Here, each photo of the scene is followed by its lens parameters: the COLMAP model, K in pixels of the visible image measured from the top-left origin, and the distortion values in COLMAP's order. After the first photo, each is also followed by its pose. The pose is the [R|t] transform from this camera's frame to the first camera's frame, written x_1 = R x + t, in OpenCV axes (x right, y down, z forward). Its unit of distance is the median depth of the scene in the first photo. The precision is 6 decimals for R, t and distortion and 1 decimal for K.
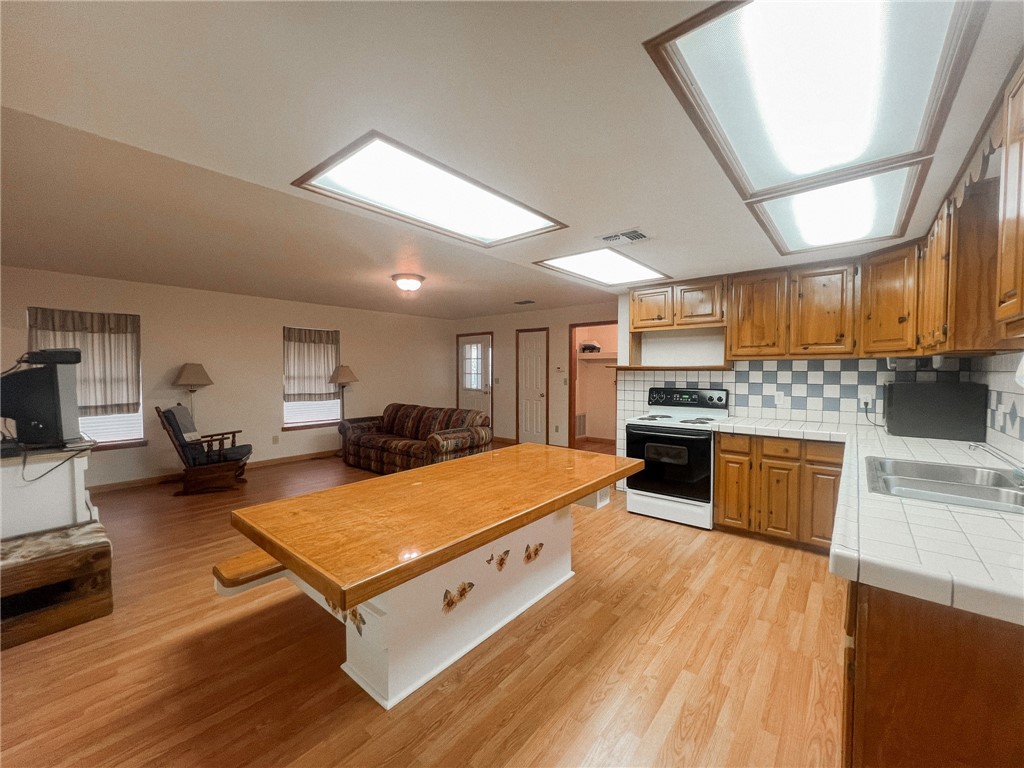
lens RADIAL K [[408.4, 0, 509.1], [0, 408.4, 384.1], [0, 0, 1]] dist [-0.000160, 0.000009]
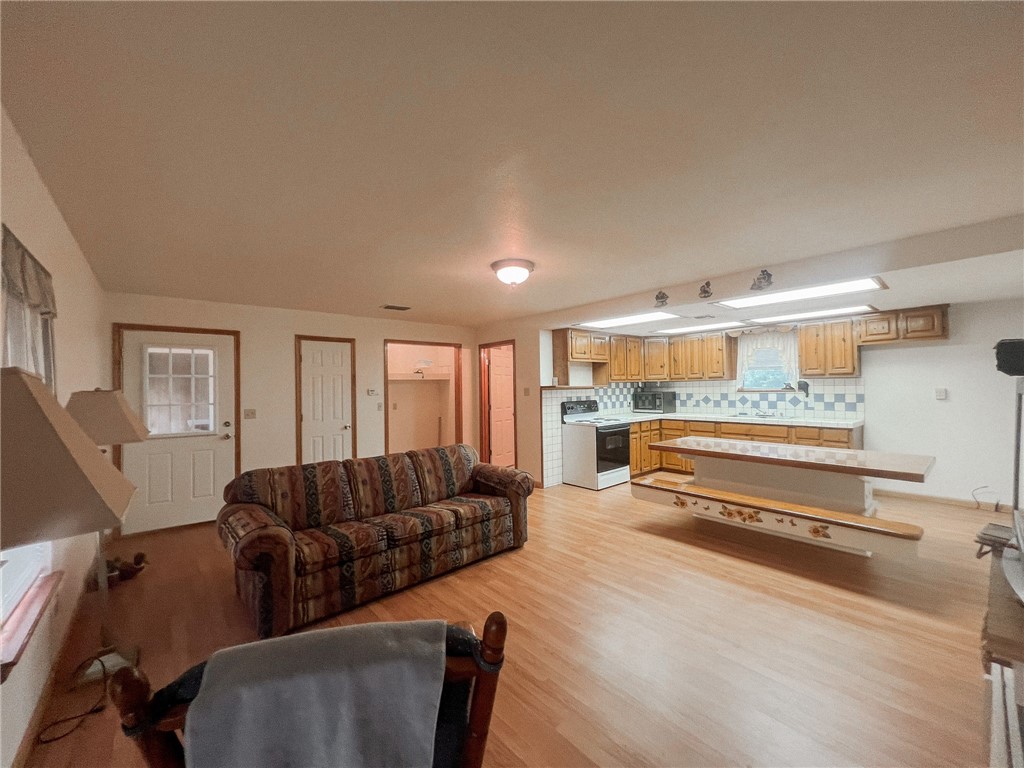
lens RADIAL K [[408.4, 0, 508.5], [0, 408.4, 382.3], [0, 0, 1]] dist [-0.000160, 0.000009]
pose [[0.163456, 0.011886, 0.986479, -1.186099], [0.055093, 0.998257, -0.021156, -0.043985], [-0.985011, 0.057806, 0.162516, 1.104039]]
